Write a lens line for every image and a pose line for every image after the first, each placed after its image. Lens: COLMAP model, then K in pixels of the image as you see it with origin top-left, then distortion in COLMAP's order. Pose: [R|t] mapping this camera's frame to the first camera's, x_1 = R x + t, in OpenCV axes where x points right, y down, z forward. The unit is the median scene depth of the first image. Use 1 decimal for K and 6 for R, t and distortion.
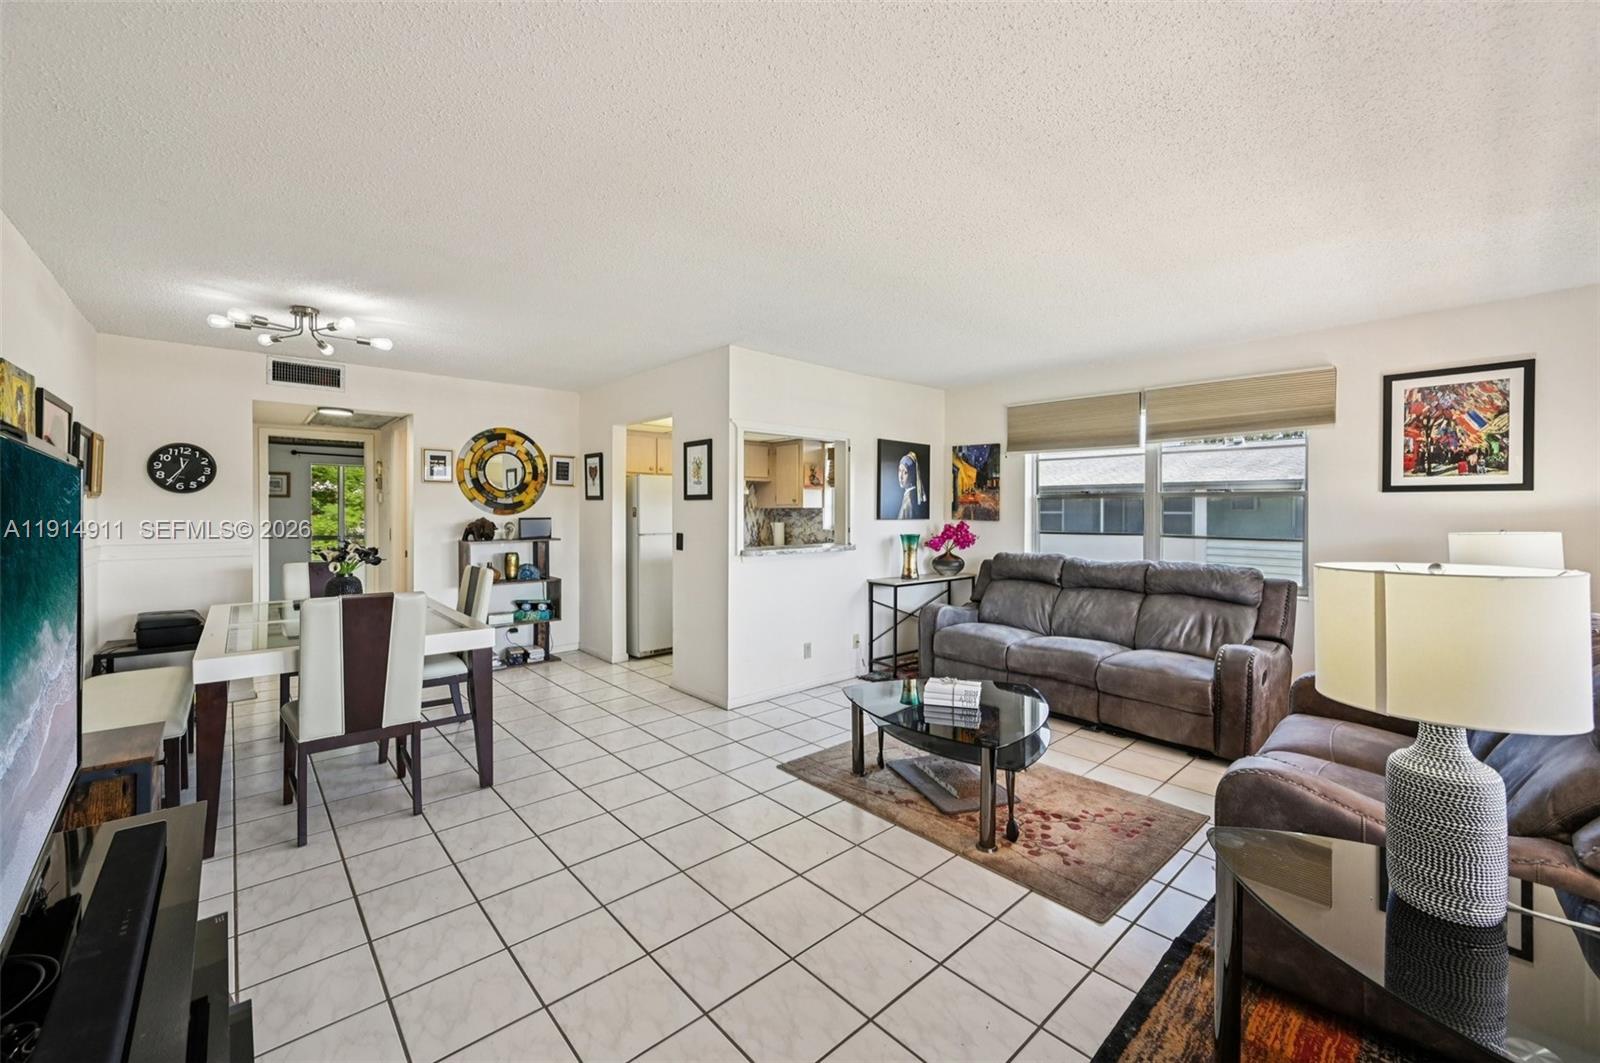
lens RADIAL K [[634.0, 0, 804.6], [0, 634.0, 509.3], [0, 0, 1]] dist [-0.001400, -0.000459]
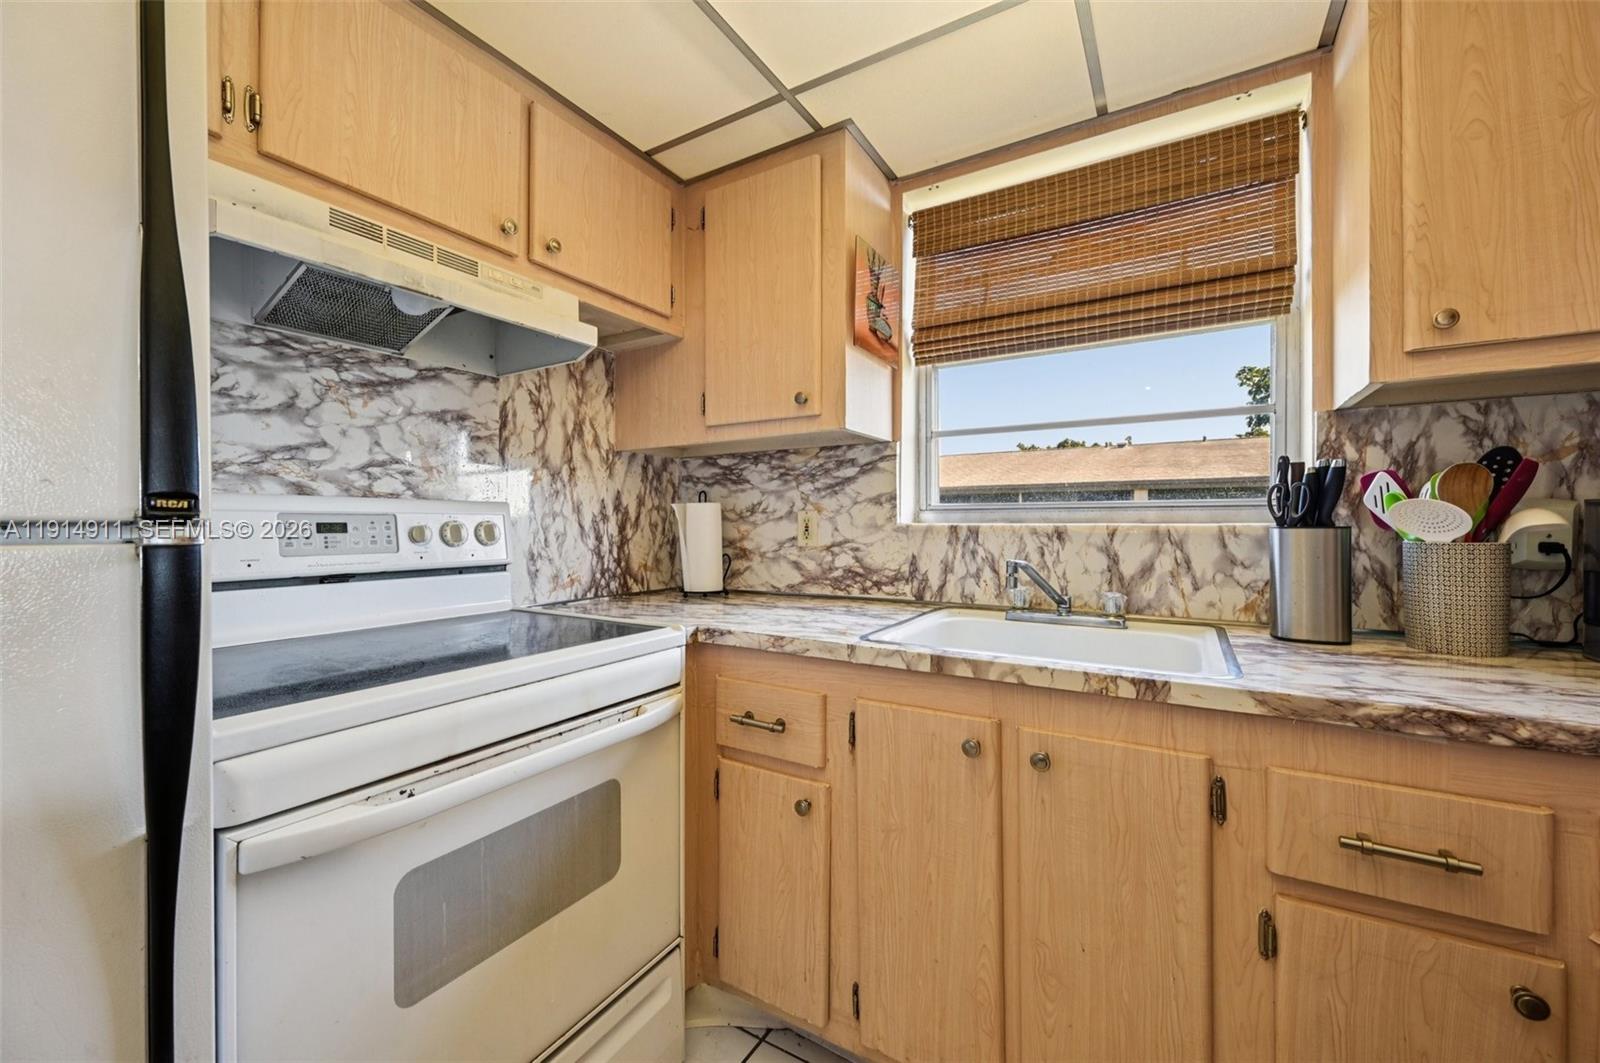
lens RADIAL K [[634.0, 0, 793.1], [0, 634.0, 525.3], [0, 0, 1]] dist [-0.001400, -0.000459]
pose [[0.958816, -0.001175, 0.284026, -0.128668], [0.000963, 0.999999, 0.000884, 0.048069], [-0.284027, -0.000574, 0.958816, 1.172914]]
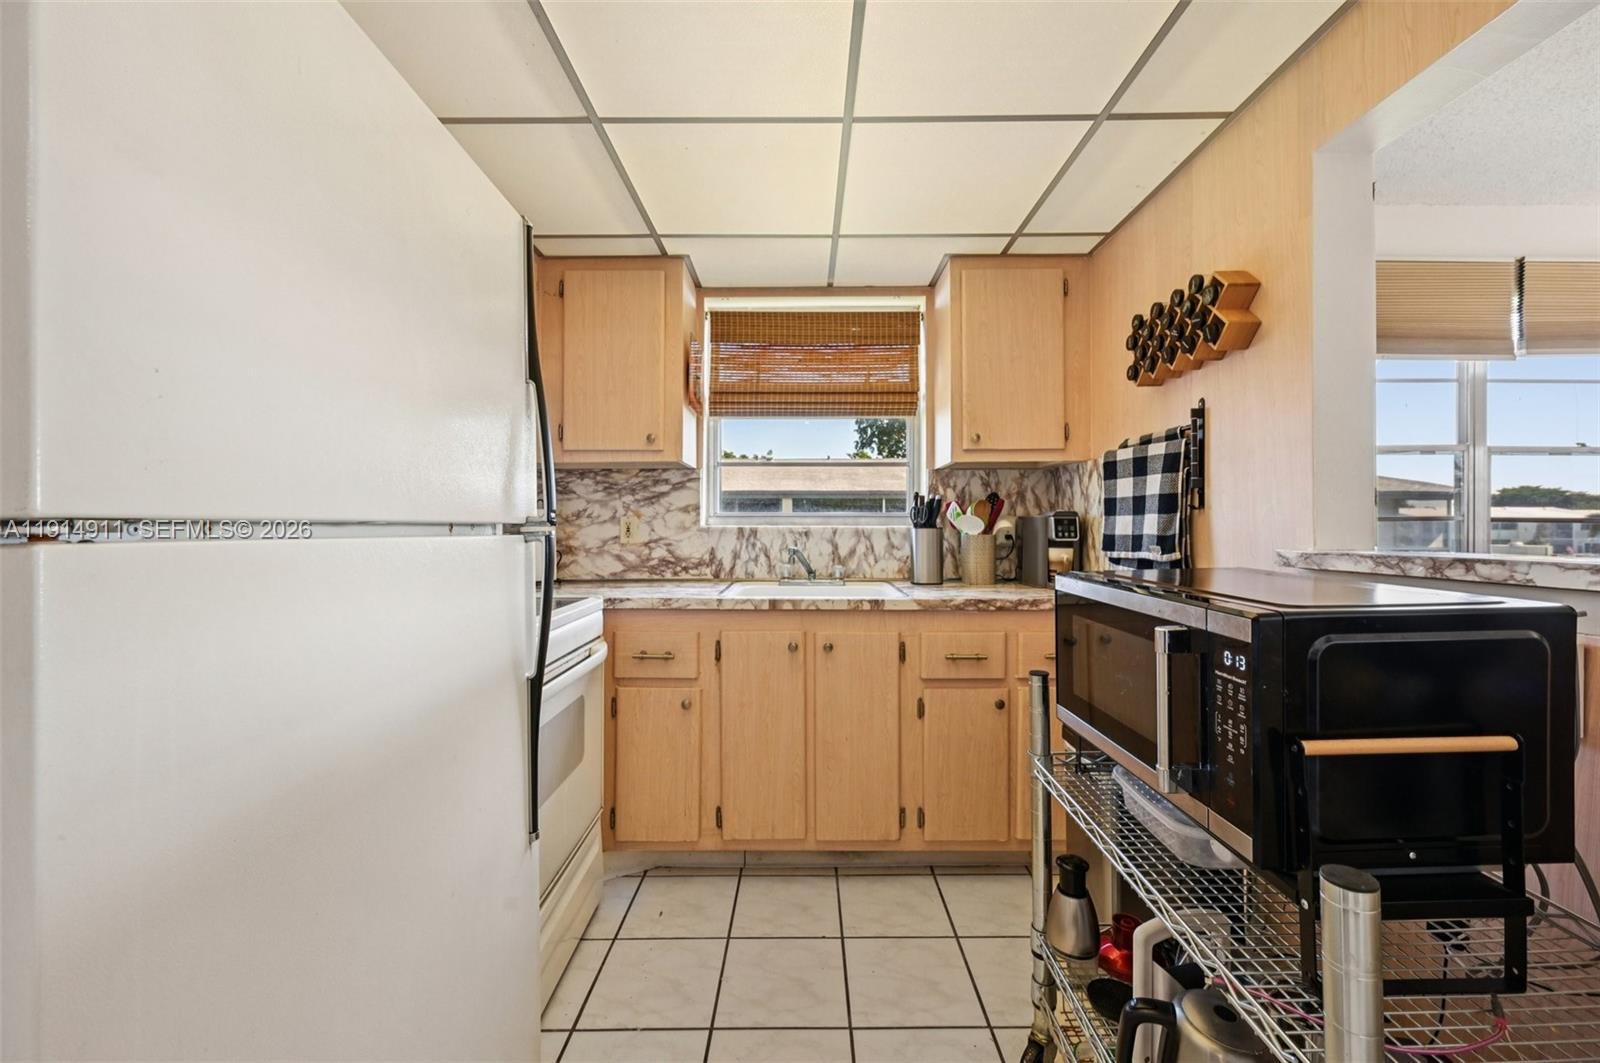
lens RADIAL K [[634.0, 0, 808.2], [0, 634.0, 524.9], [0, 0, 1]] dist [-0.001400, -0.000459]
pose [[0.667958, 0.002728, 0.744194, -0.310219], [0.000568, 0.999991, -0.004175, 0.048849], [-0.744199, 0.003211, 0.667951, 1.083246]]
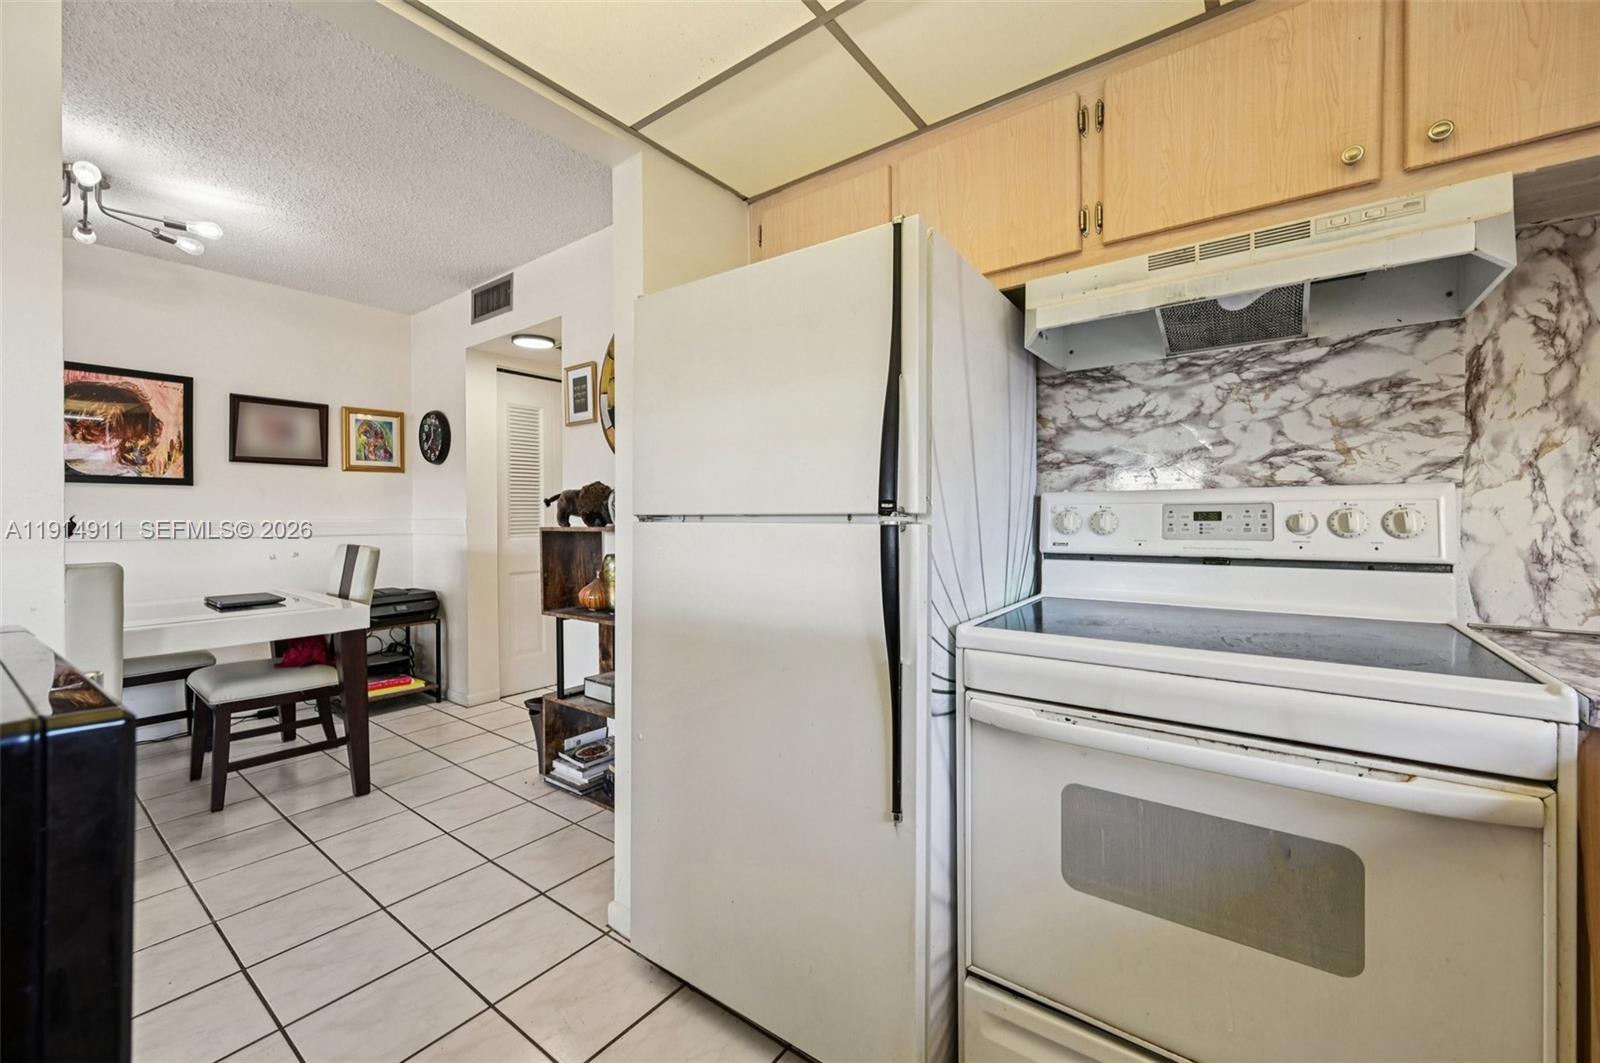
lens RADIAL K [[634.0, 0, 803.6], [0, 634.0, 519.8], [0, 0, 1]] dist [-0.001400, -0.000459]
pose [[0.184302, 0.006939, -0.982845, 0.033673], [0.004980, 0.999956, 0.007993, 0.047533], [0.982857, -0.006368, 0.184259, 1.239040]]
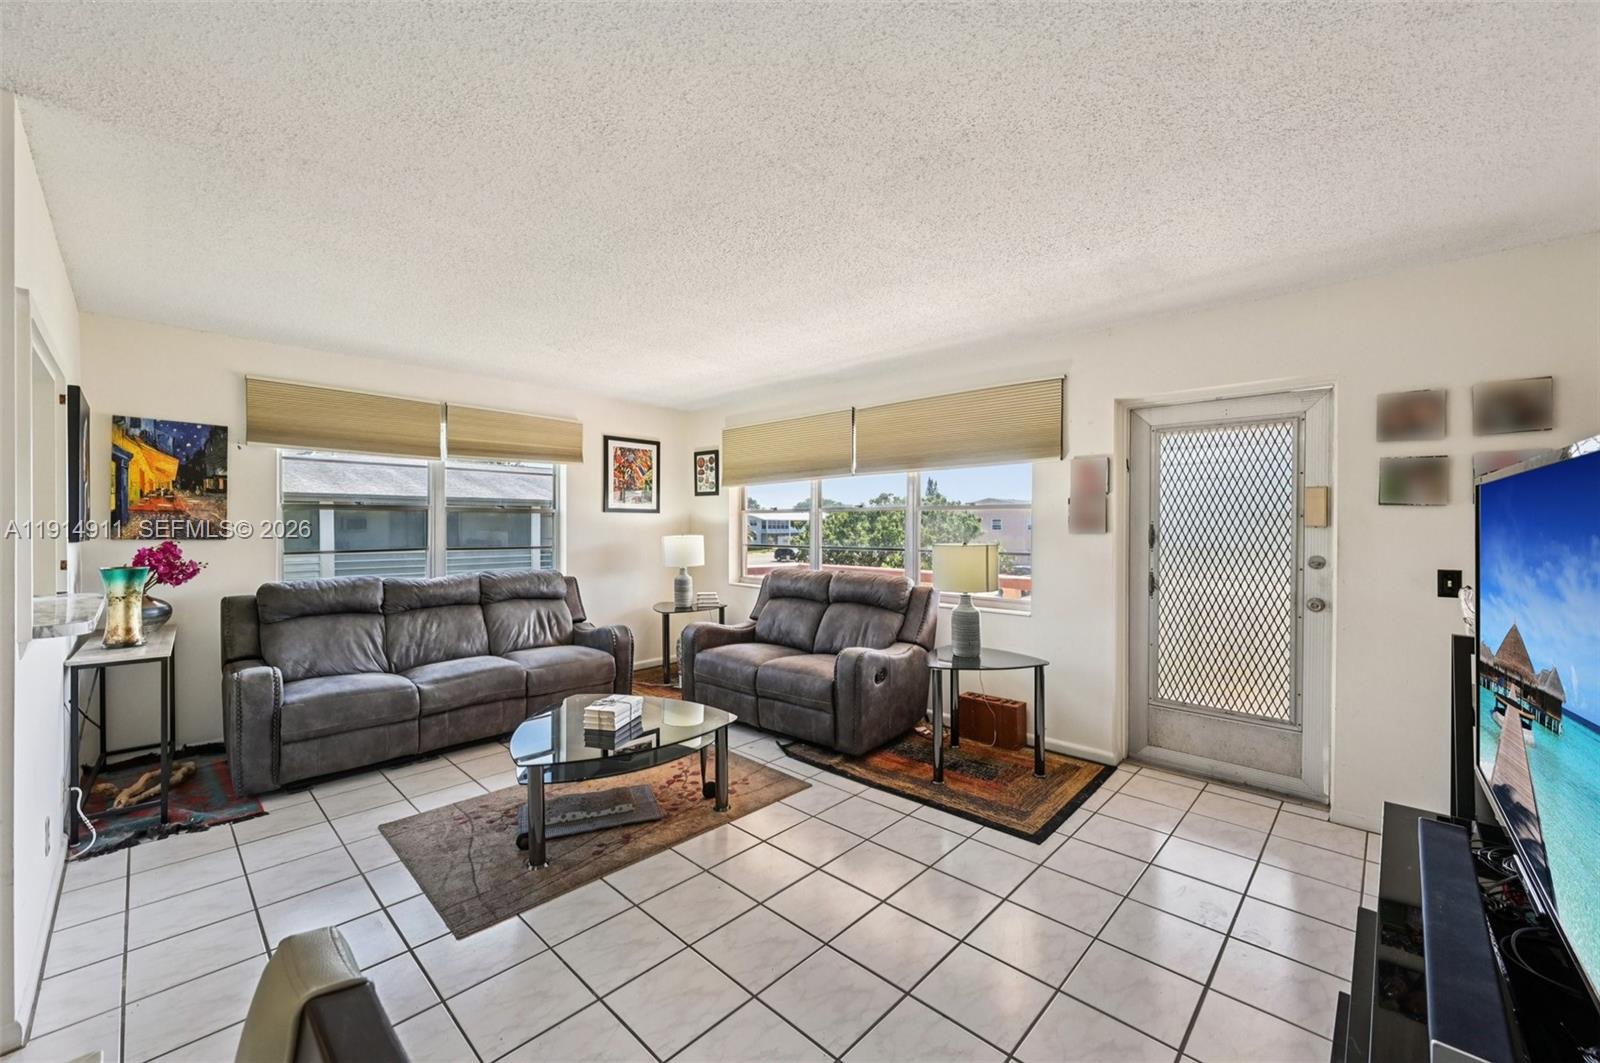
lens RADIAL K [[634.0, 0, 792.1], [0, 634.0, 525.5], [0, 0, 1]] dist [-0.001400, -0.000459]
pose [[-0.068674, -0.003008, 0.997635, -0.494586], [-0.002316, 0.999993, 0.002856, -0.000359], [-0.997636, -0.002114, -0.068681, 0.518494]]
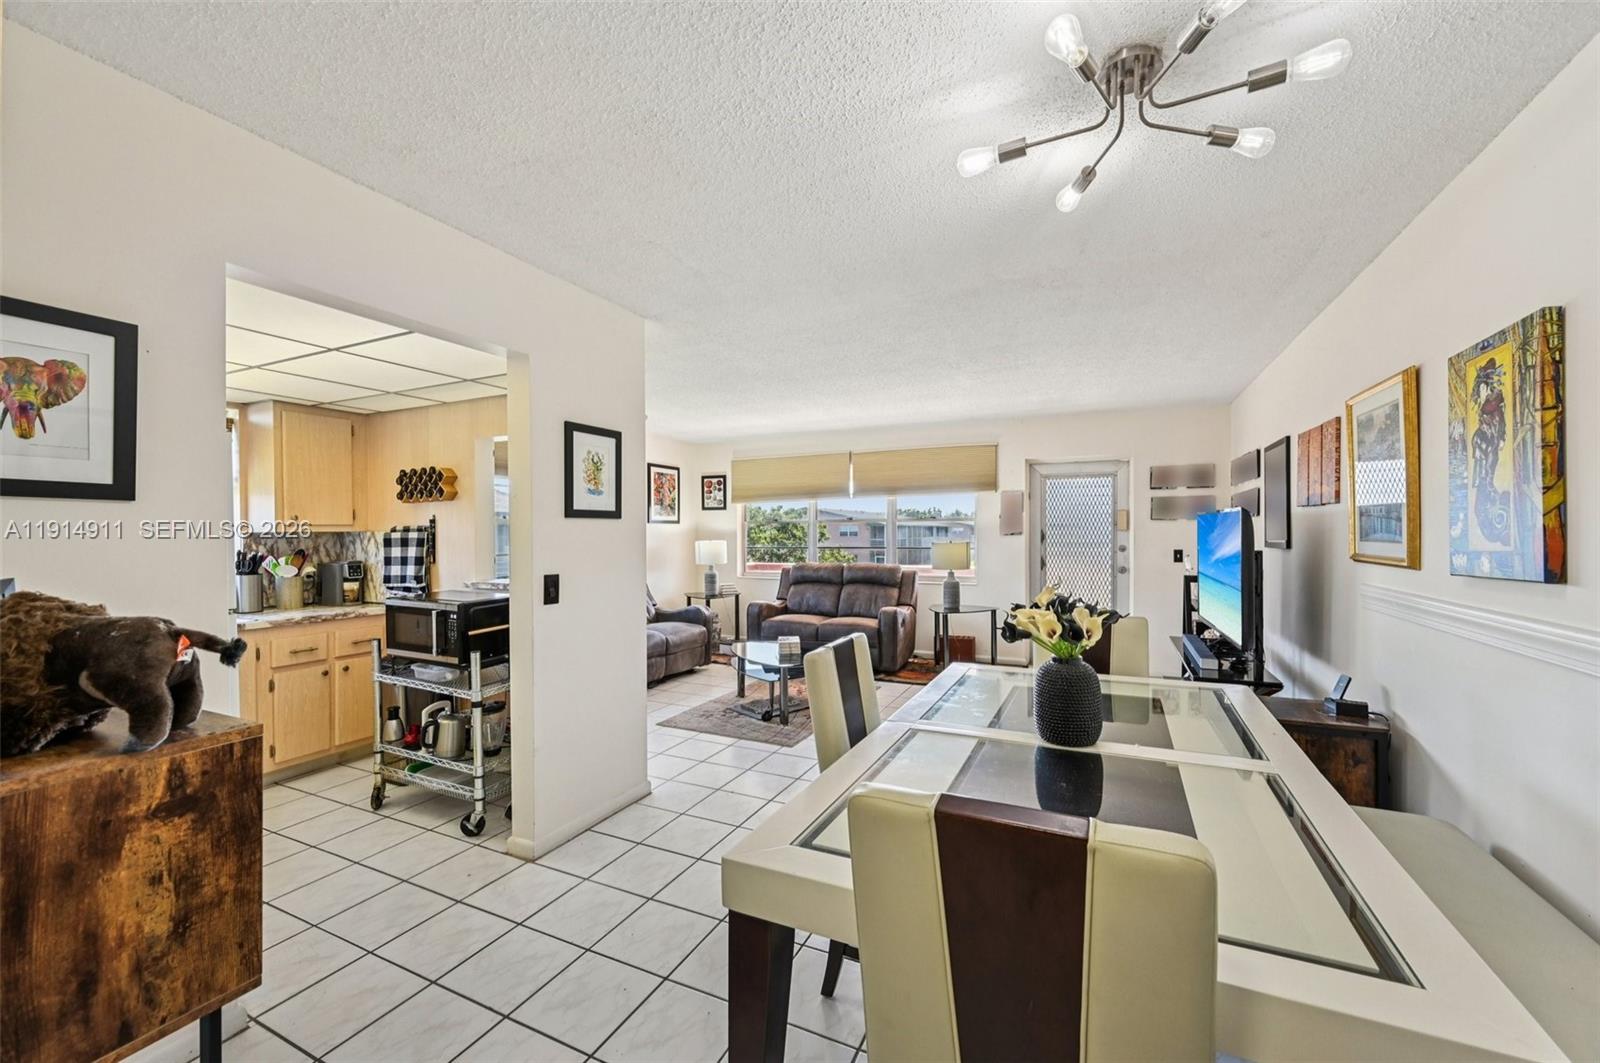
lens RADIAL K [[634.0, 0, 797.8], [0, 634.0, 536.3], [0, 0, 1]] dist [-0.001400, -0.000459]
pose [[-0.374264, -0.006166, 0.927302, -0.827318], [0.005259, 0.999948, 0.008772, -0.001123], [-0.927307, 0.008159, -0.374212, 1.027653]]
